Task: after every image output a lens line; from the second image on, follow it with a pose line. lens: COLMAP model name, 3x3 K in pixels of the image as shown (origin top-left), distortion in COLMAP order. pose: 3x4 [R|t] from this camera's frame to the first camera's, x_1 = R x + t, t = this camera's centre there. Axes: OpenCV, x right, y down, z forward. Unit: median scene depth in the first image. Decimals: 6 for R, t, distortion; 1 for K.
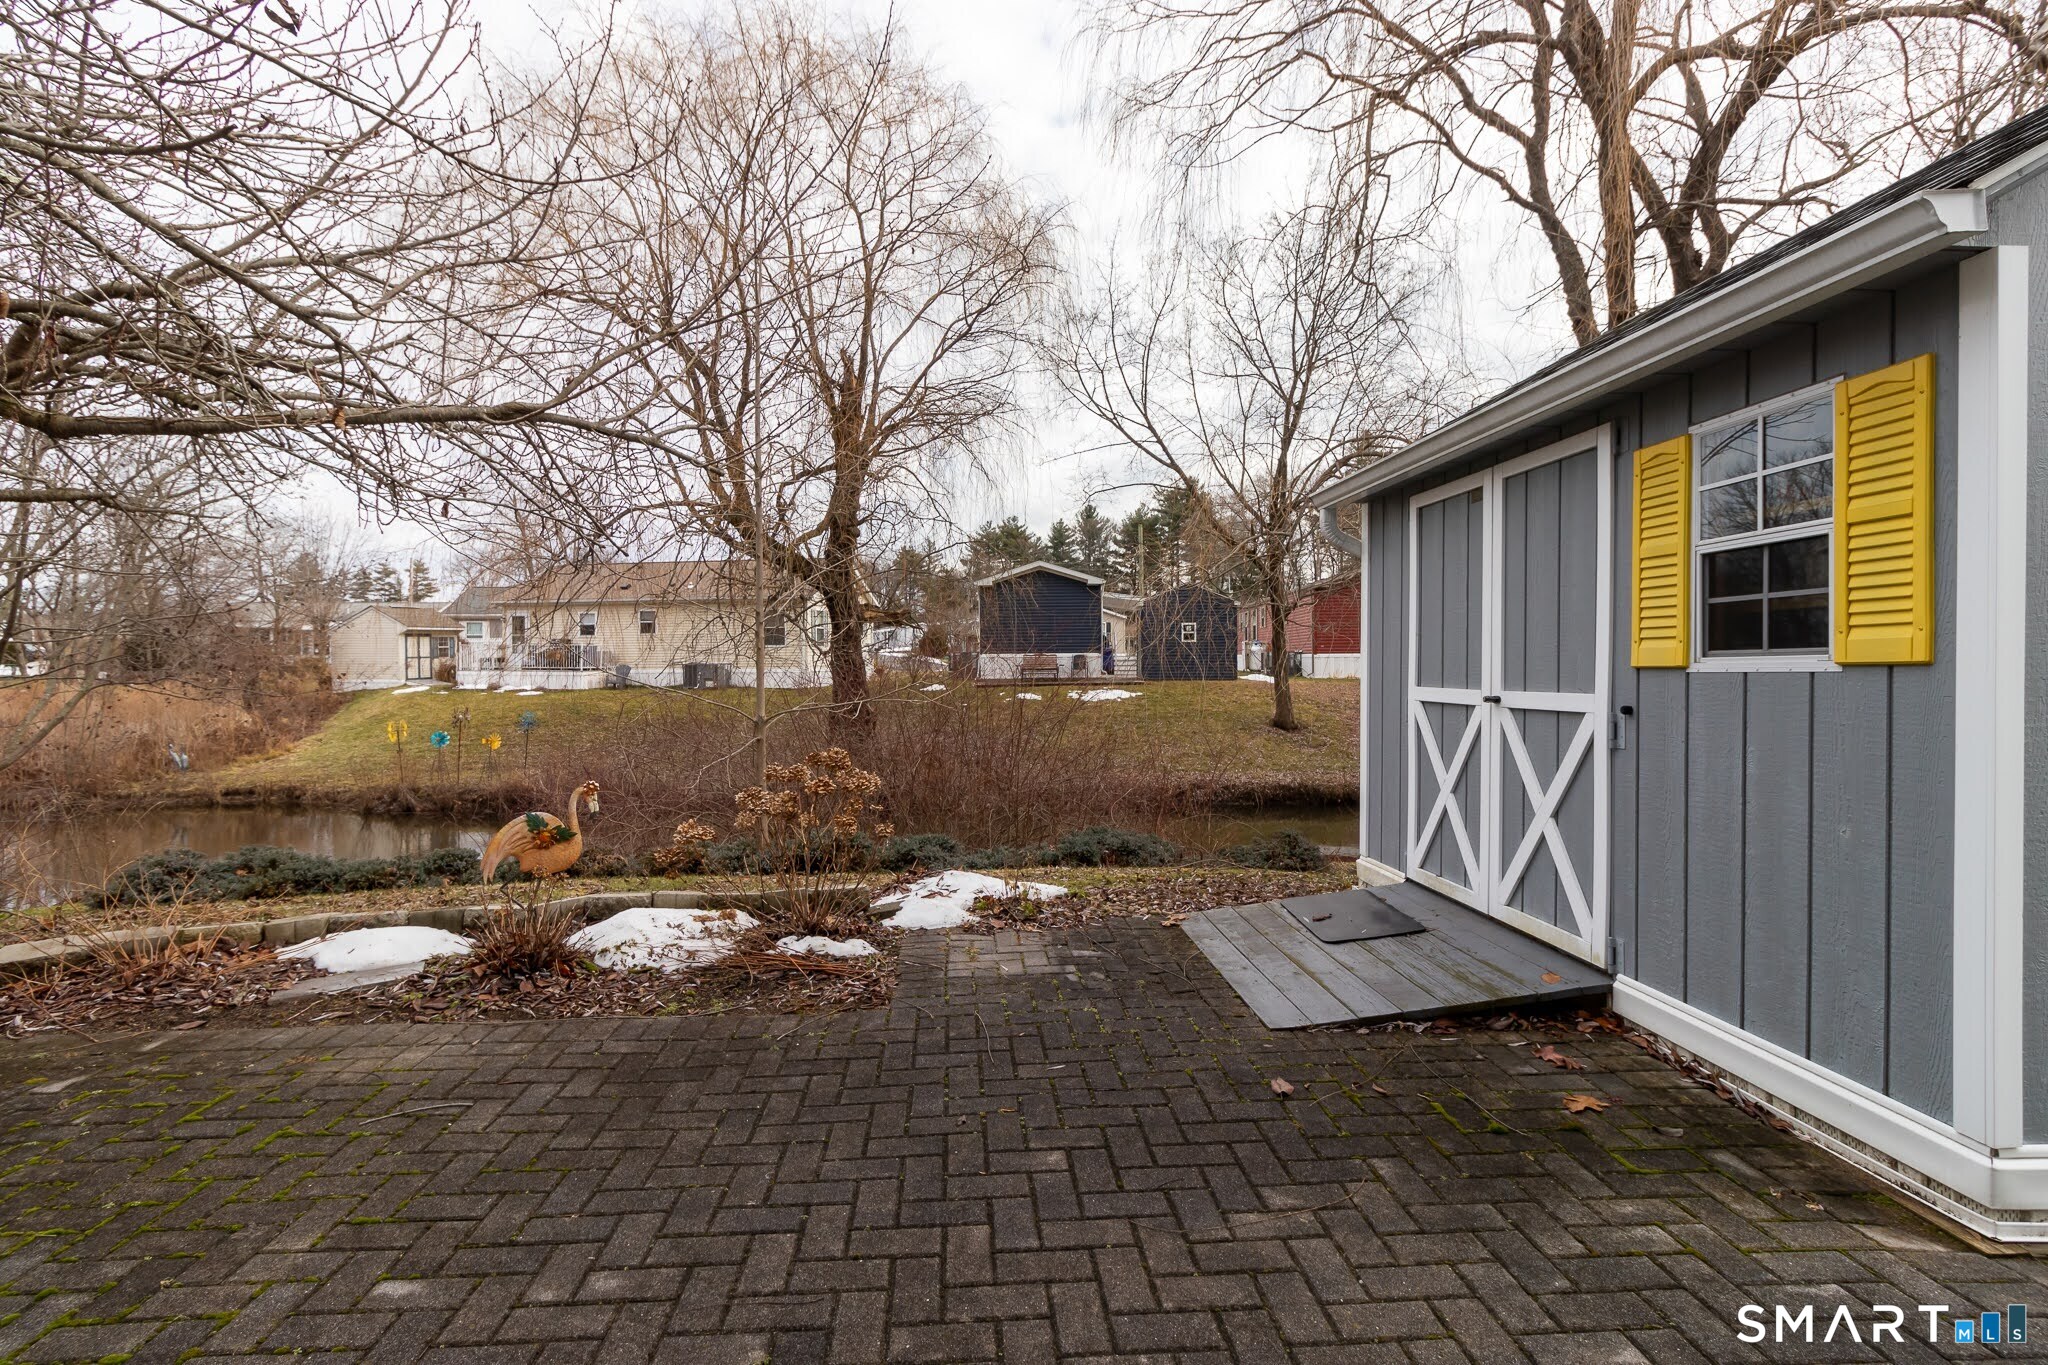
lens RADIAL K [[948.1, 0, 1011.6], [0, 948.1, 656.1], [0, 0, 1]] dist [0.005207, 0.000391]
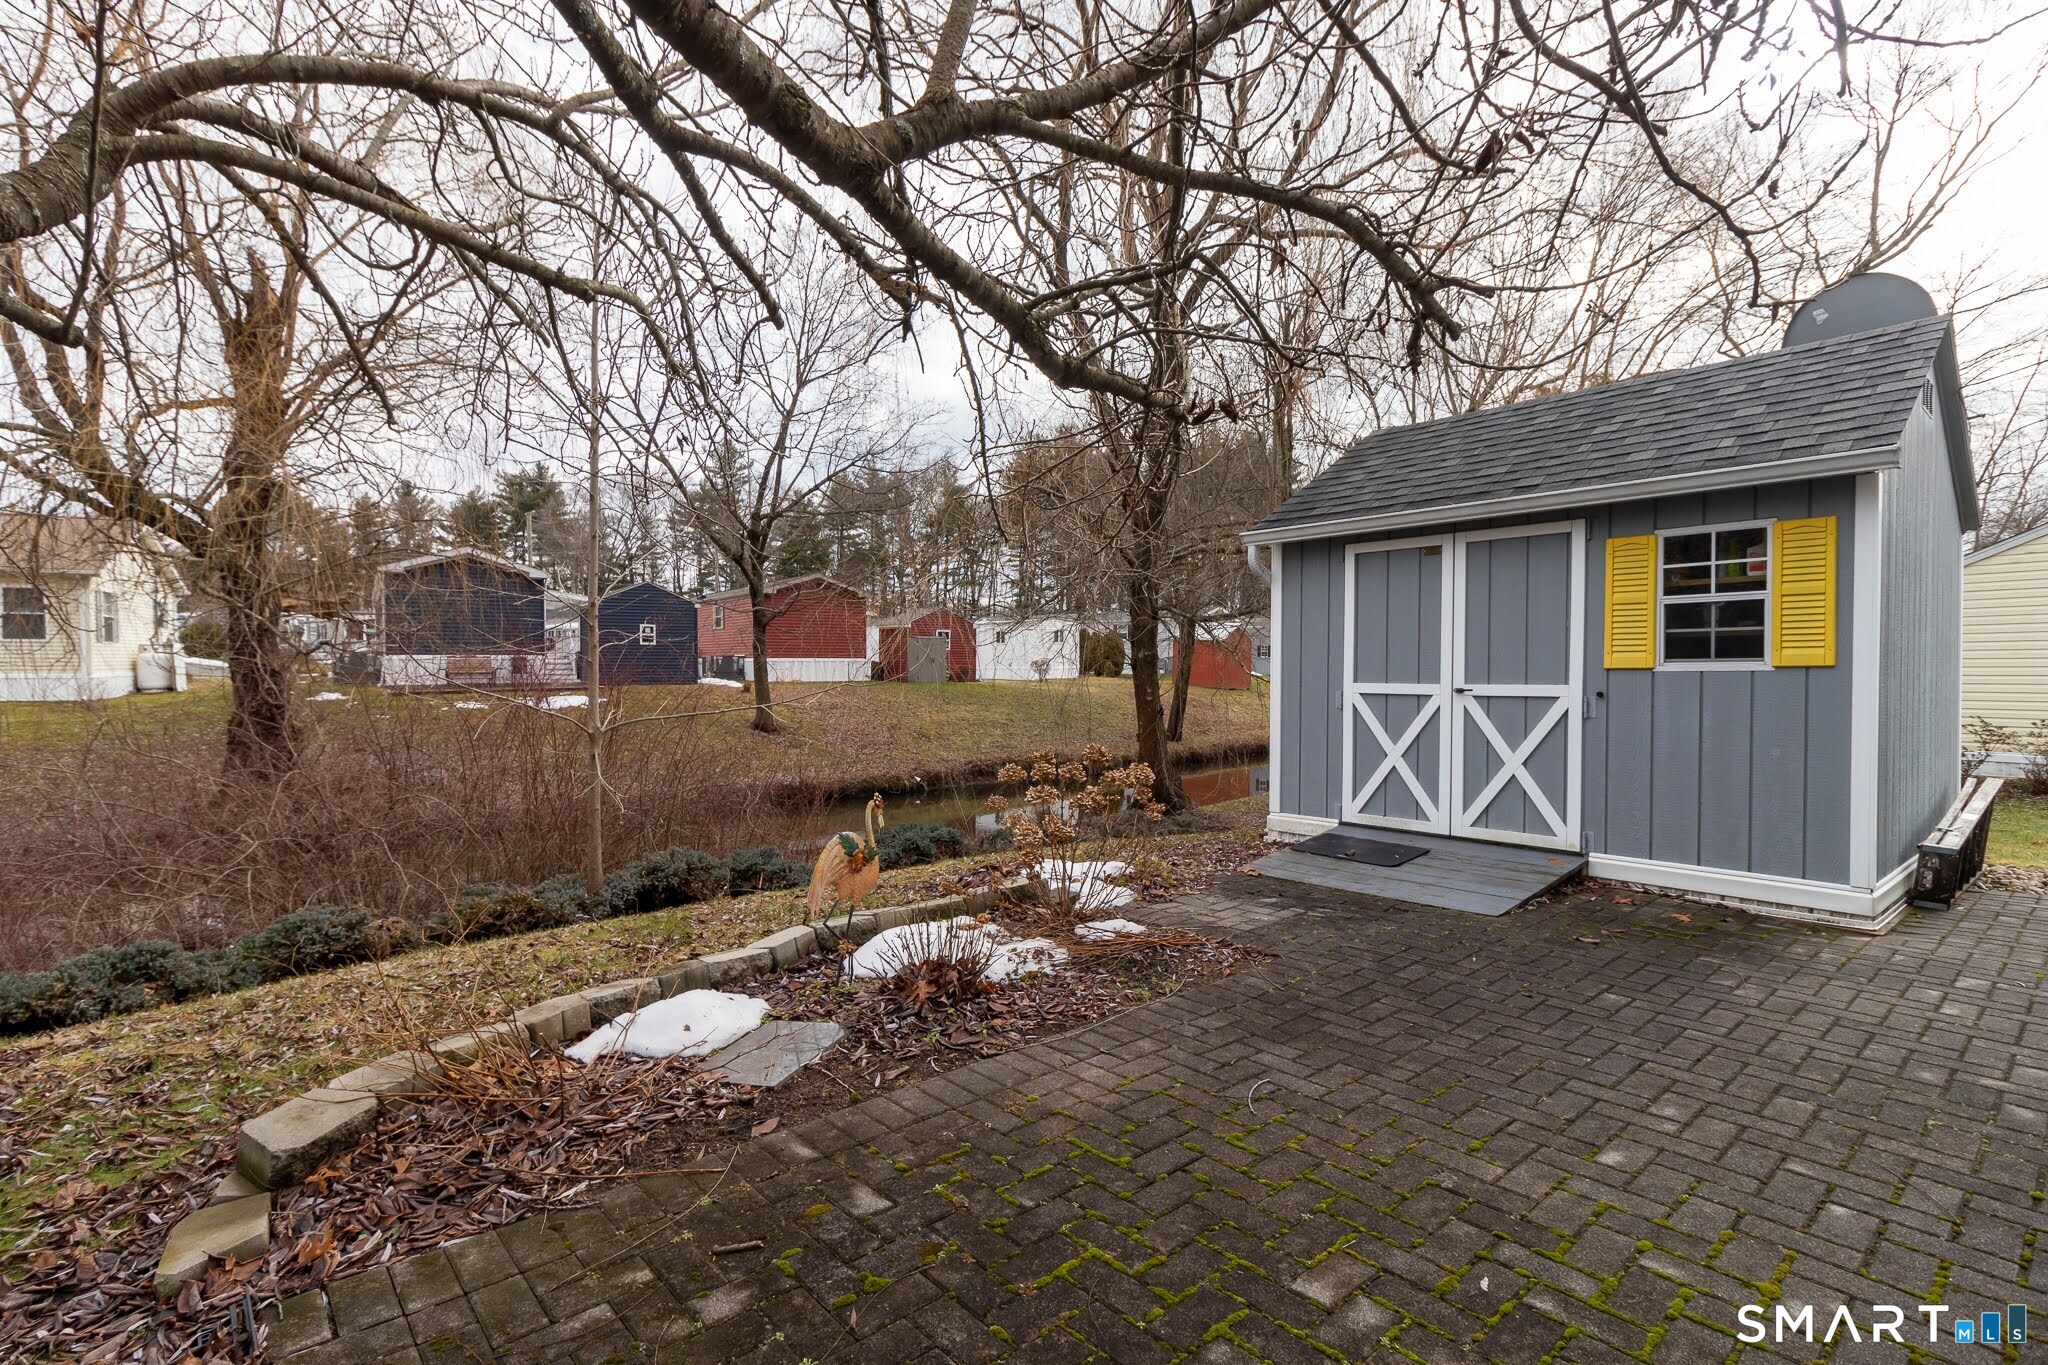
lens RADIAL K [[962.4, 0, 968.8], [0, 962.4, 683.2], [0, 0, 1]] dist [-0.000438, -0.000107]
pose [[0.807302, -0.006513, 0.590102, -1.114469], [-0.007412, 0.999748, 0.021173, 0.008898], [-0.590091, -0.021467, 0.807051, 0.262239]]
